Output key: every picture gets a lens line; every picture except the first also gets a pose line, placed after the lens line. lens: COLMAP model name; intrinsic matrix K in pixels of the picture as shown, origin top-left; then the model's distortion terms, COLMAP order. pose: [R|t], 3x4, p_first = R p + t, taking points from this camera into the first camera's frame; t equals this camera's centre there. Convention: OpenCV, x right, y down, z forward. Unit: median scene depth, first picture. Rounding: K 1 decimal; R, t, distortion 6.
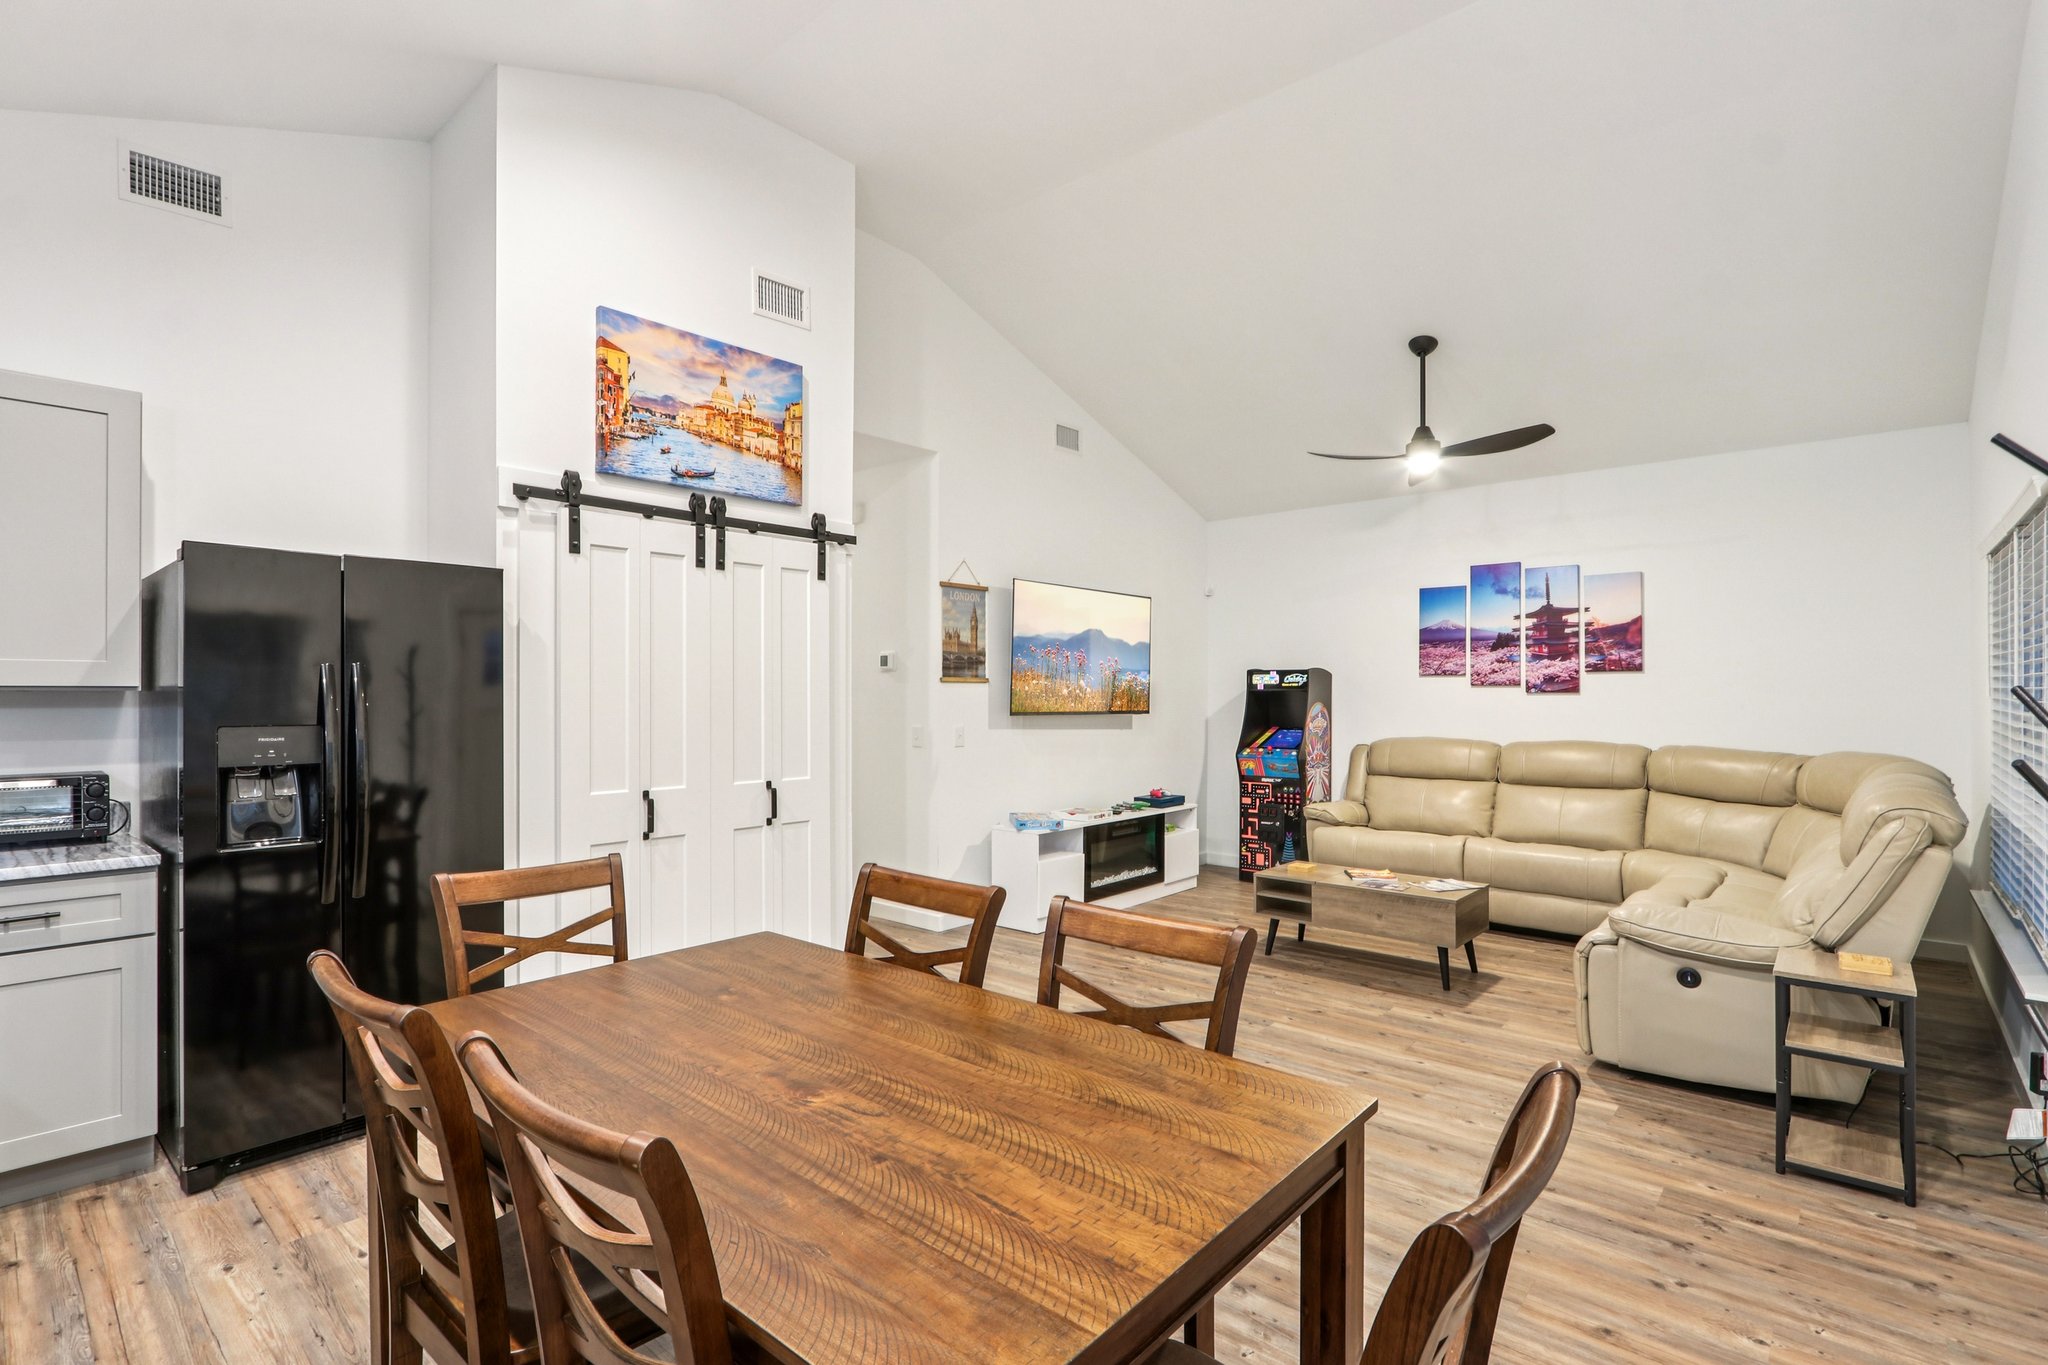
lens RADIAL K [[992.0, 0, 995.9], [0, 992.0, 691.0], [0, 0, 1]] dist [-0.004000, 0.002433]
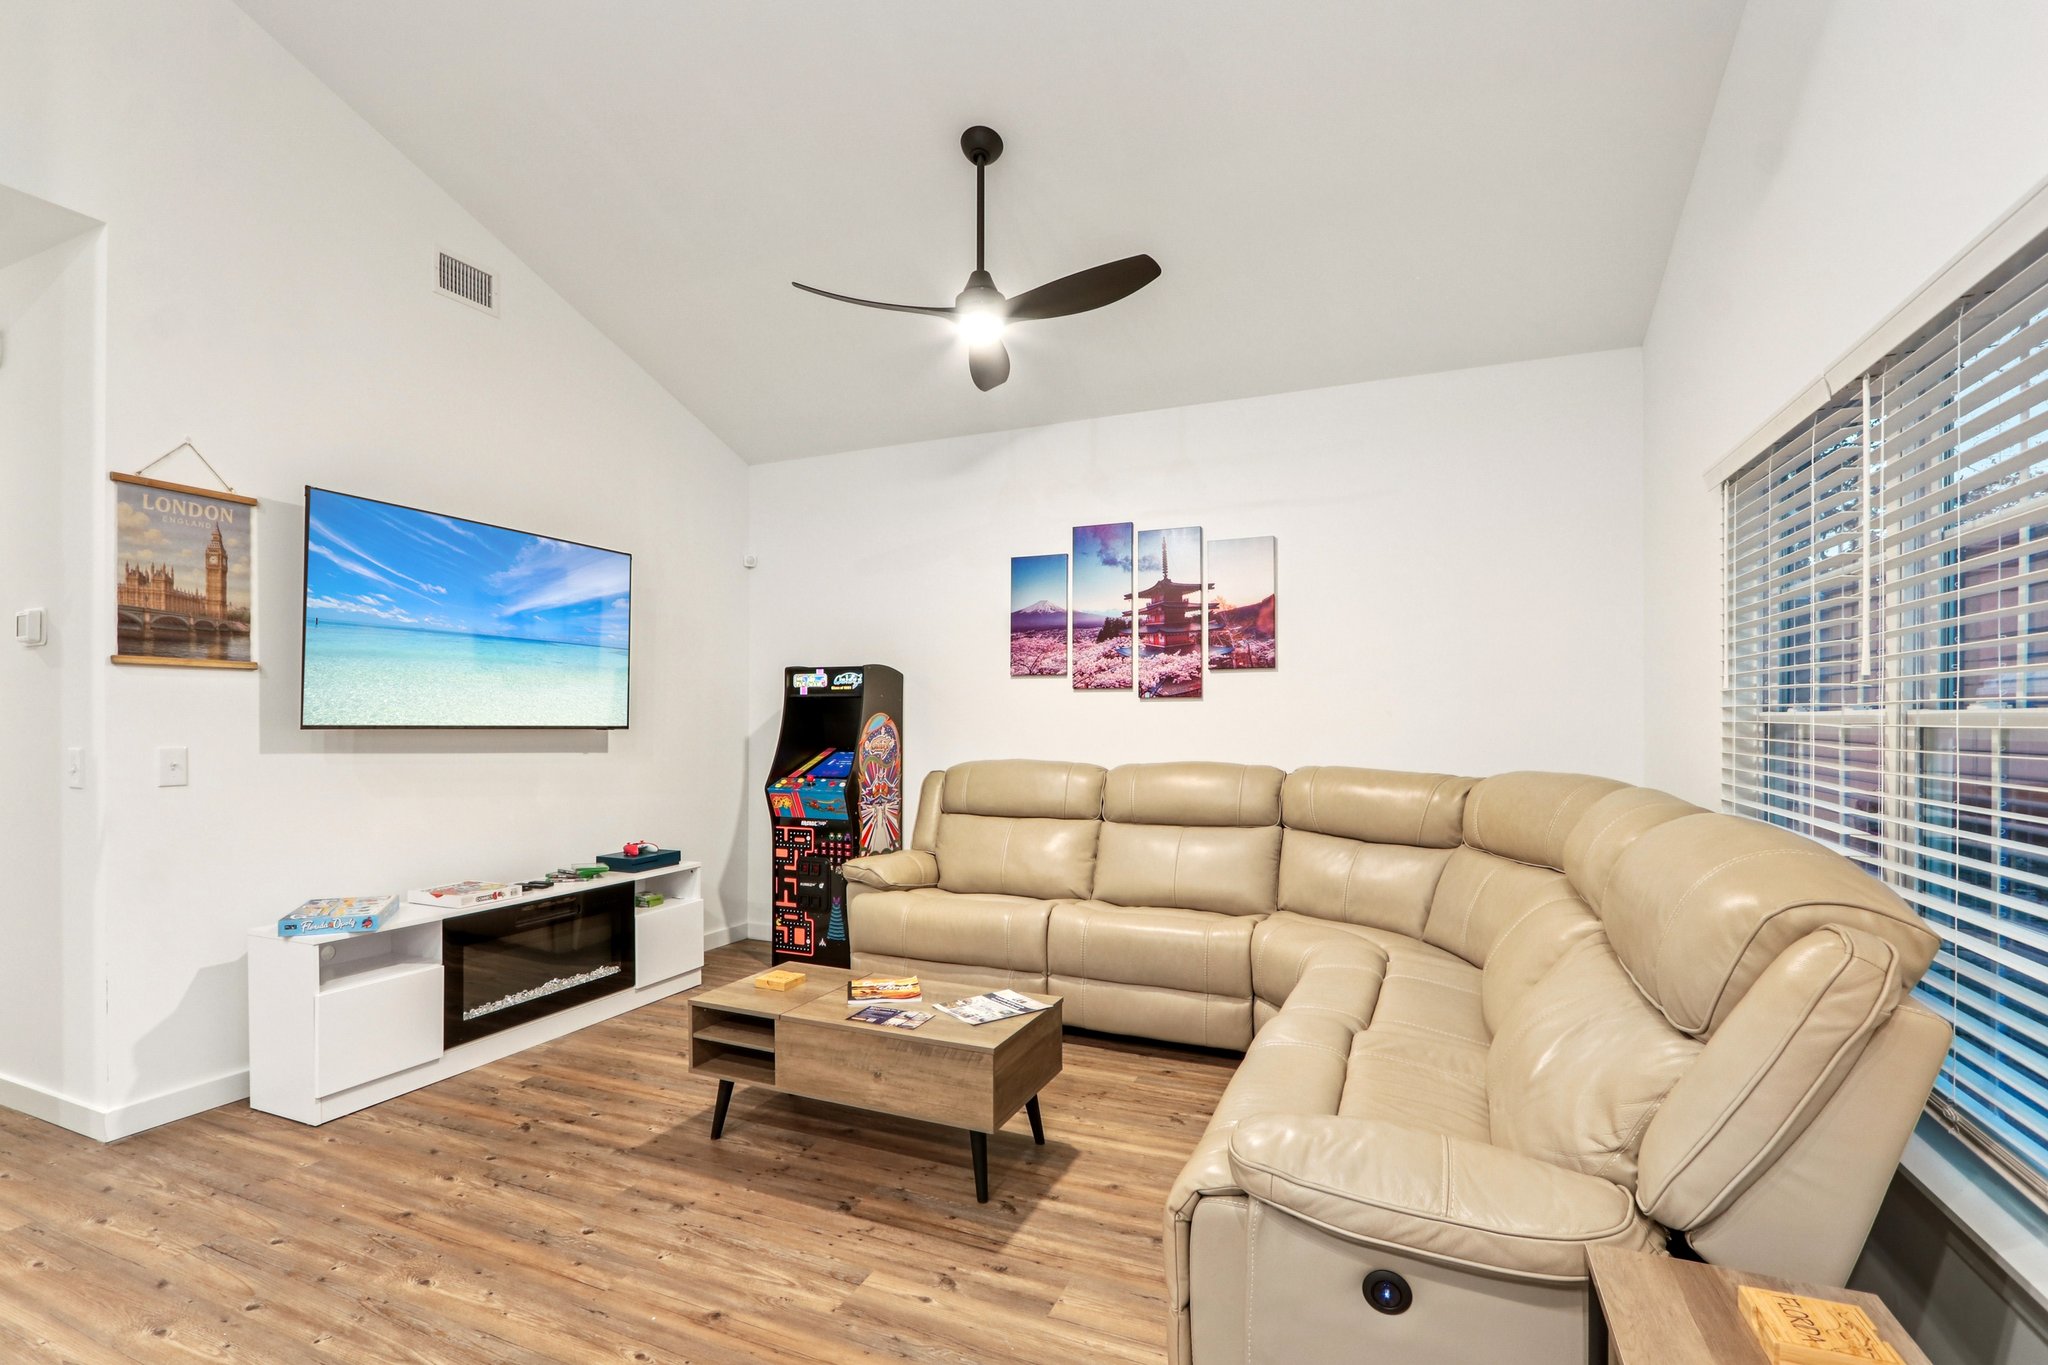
lens RADIAL K [[992.0, 0, 985.8], [0, 992.0, 725.8], [0, 0, 1]] dist [-0.004000, 0.002433]
pose [[0.954242, -0.001502, 0.299033, 0.219465], [-0.000878, 0.999969, 0.007823, 0.018304], [-0.299035, -0.007727, 0.954211, 0.350522]]
